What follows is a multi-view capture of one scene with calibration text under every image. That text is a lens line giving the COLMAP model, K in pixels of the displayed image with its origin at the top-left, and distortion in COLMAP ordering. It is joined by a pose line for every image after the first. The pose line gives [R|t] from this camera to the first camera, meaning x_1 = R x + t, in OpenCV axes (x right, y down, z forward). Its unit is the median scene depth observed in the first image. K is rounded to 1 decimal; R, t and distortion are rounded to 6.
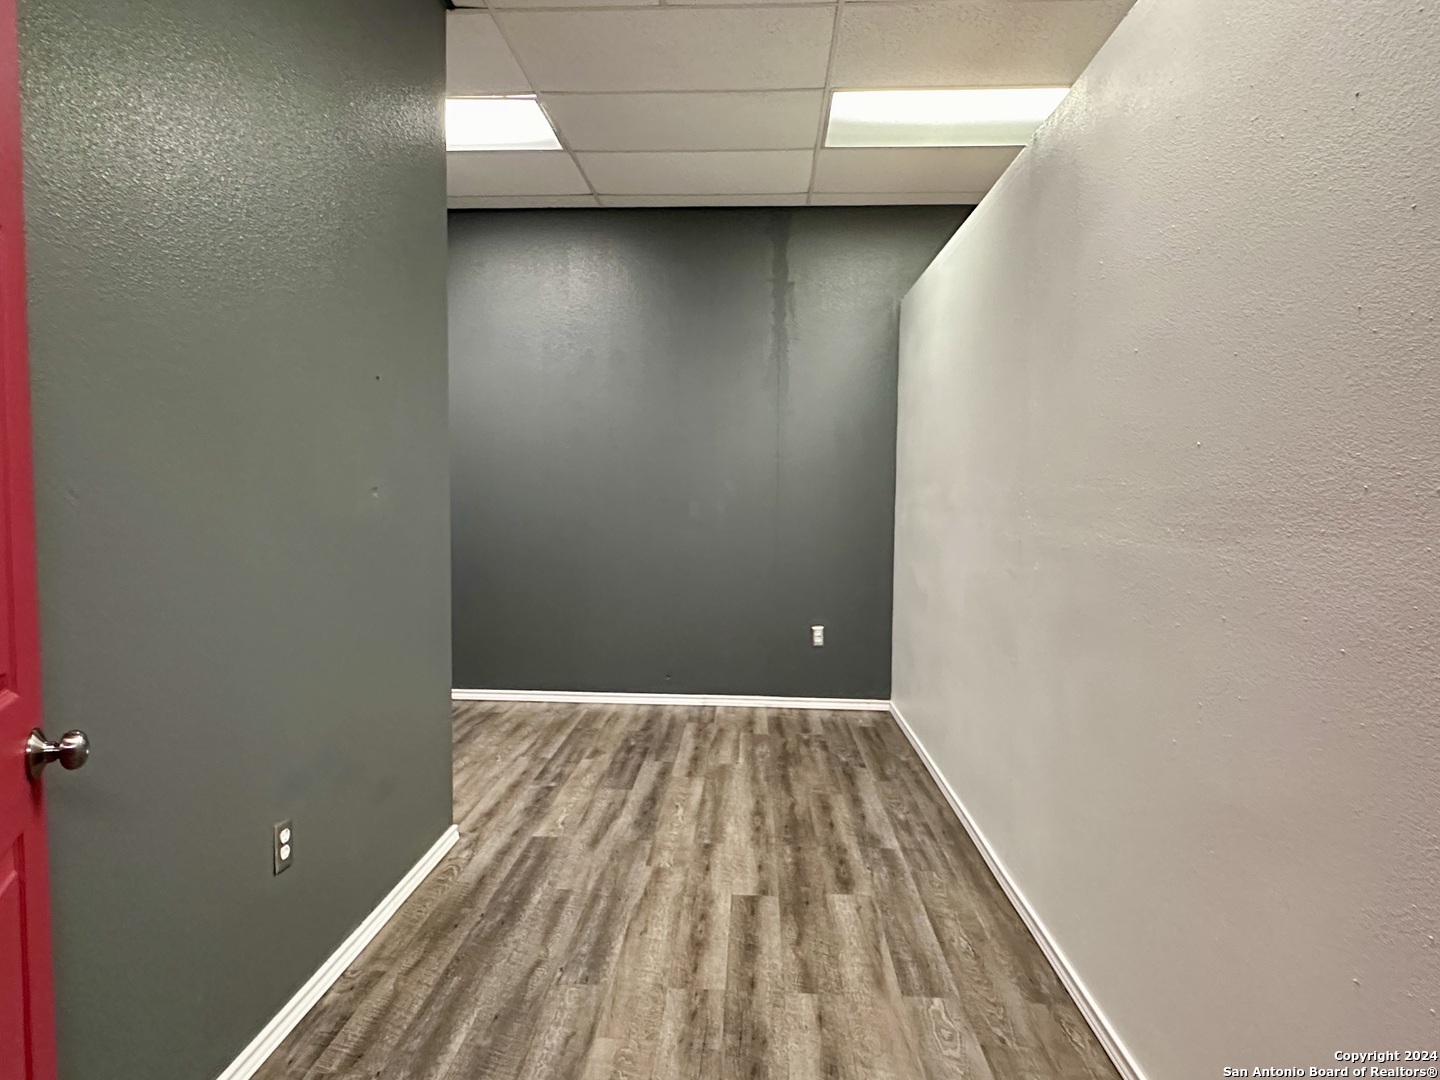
lens RADIAL K [[833.9, 0, 718.0], [0, 833.9, 540.0], [0, 0, 1]] dist [-0.001276, 0.001381]
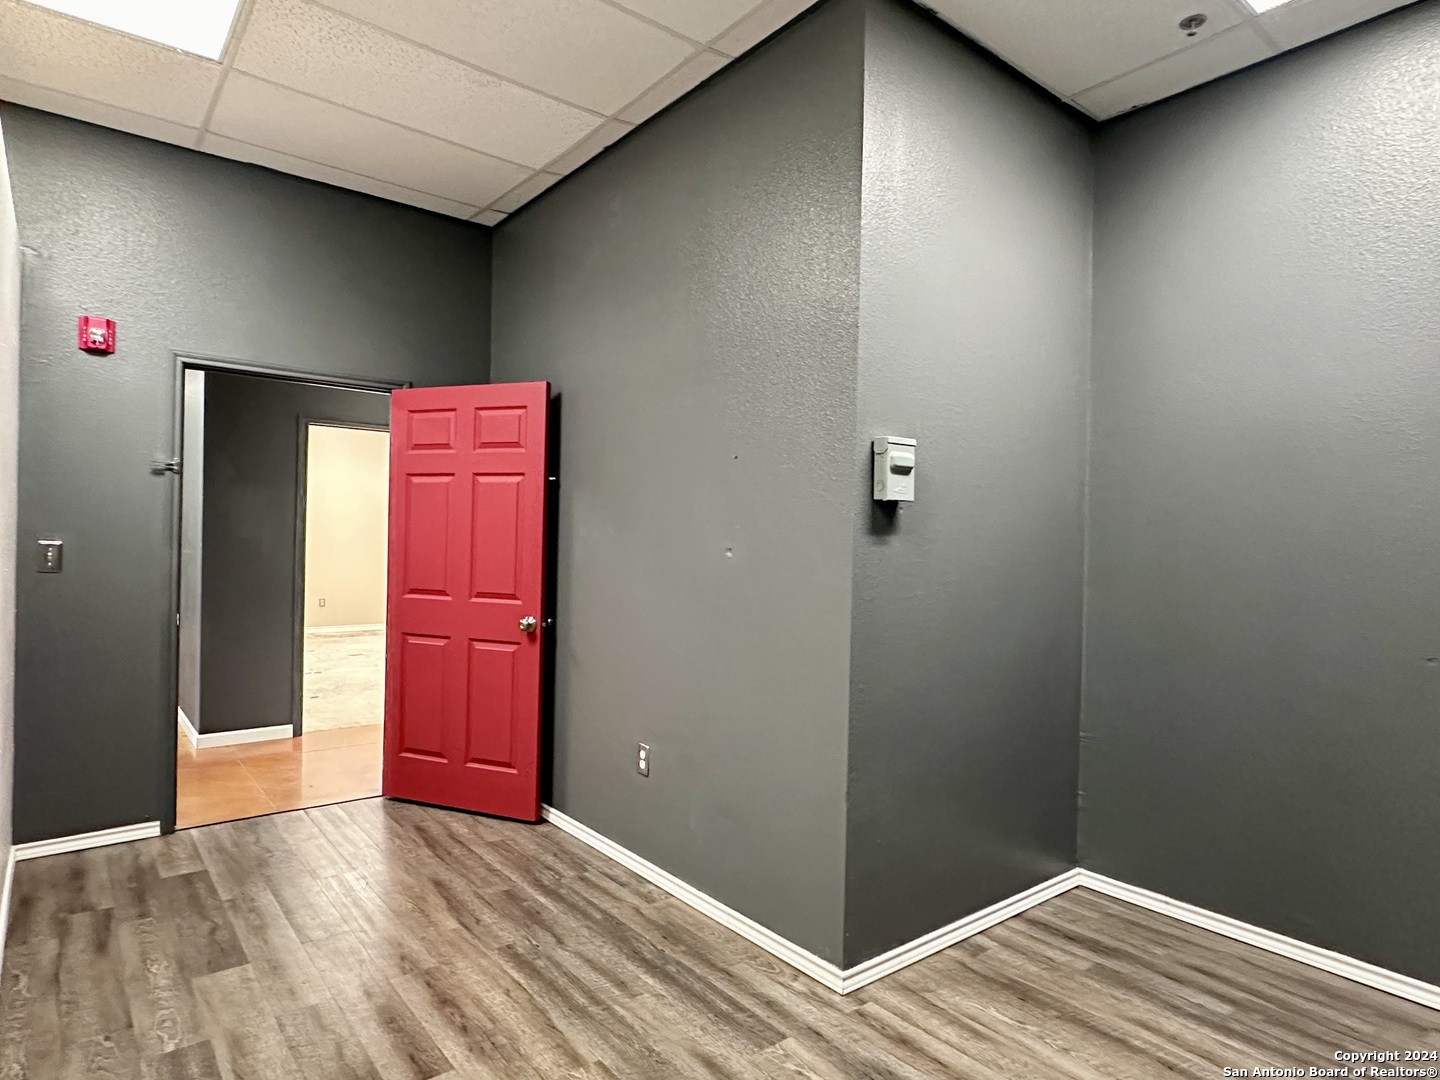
lens RADIAL K [[833.9, 0, 721.3], [0, 833.9, 526.1], [0, 0, 1]] dist [-0.001276, 0.001381]
pose [[-0.747787, -0.038580, -0.662816, 0.400827], [-0.066292, 0.997660, 0.016720, -0.114517], [0.660620, 0.056442, -0.748595, 1.894080]]
